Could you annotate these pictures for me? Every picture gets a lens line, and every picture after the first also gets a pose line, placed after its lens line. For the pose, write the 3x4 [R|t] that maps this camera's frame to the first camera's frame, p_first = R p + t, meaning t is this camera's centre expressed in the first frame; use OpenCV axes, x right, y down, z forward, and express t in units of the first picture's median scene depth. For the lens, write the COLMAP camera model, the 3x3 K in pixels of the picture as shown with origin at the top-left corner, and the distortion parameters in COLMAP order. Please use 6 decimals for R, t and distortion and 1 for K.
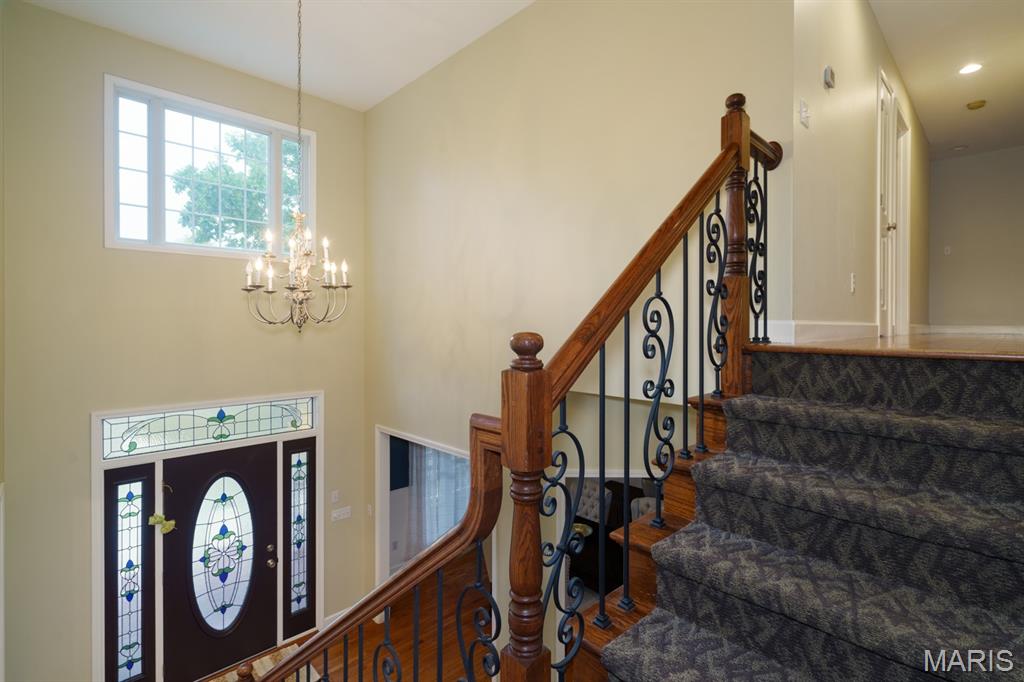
lens RADIAL K [[475.9, 0, 521.1], [0, 475.9, 334.7], [0, 0, 1]] dist [0.003928, 0.000871]
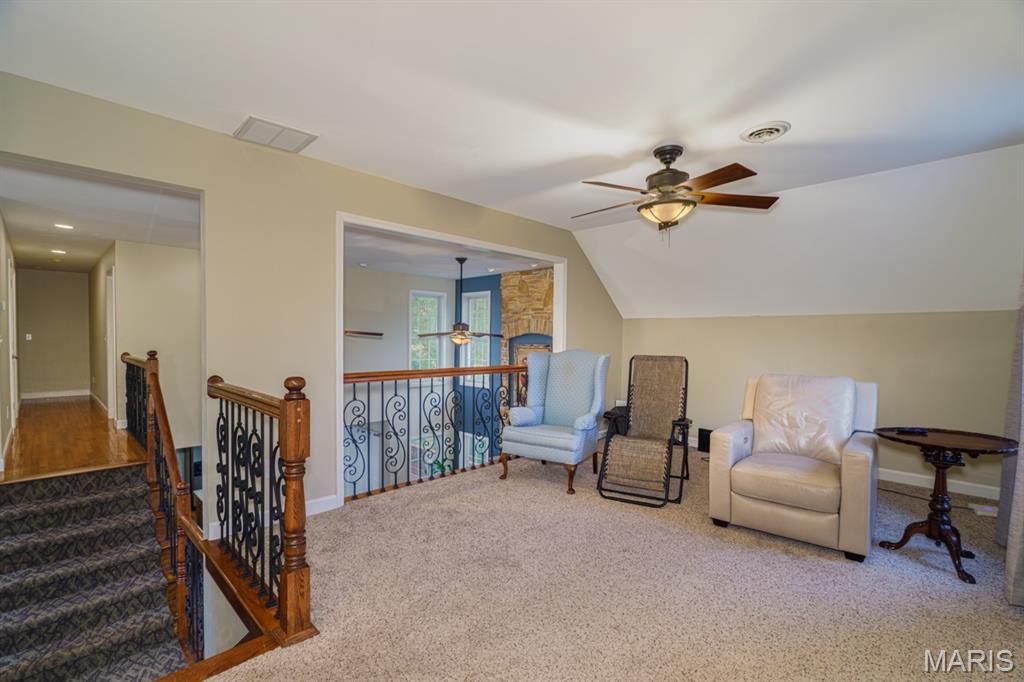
lens RADIAL K [[475.9, 0, 521.3], [0, 475.9, 346.0], [0, 0, 1]] dist [0.003928, 0.000871]
pose [[-0.019259, -0.025665, 0.999485, -2.159988], [0.006414, 0.999647, 0.025793, -0.826016], [-0.999794, 0.006908, -0.019088, -1.618653]]
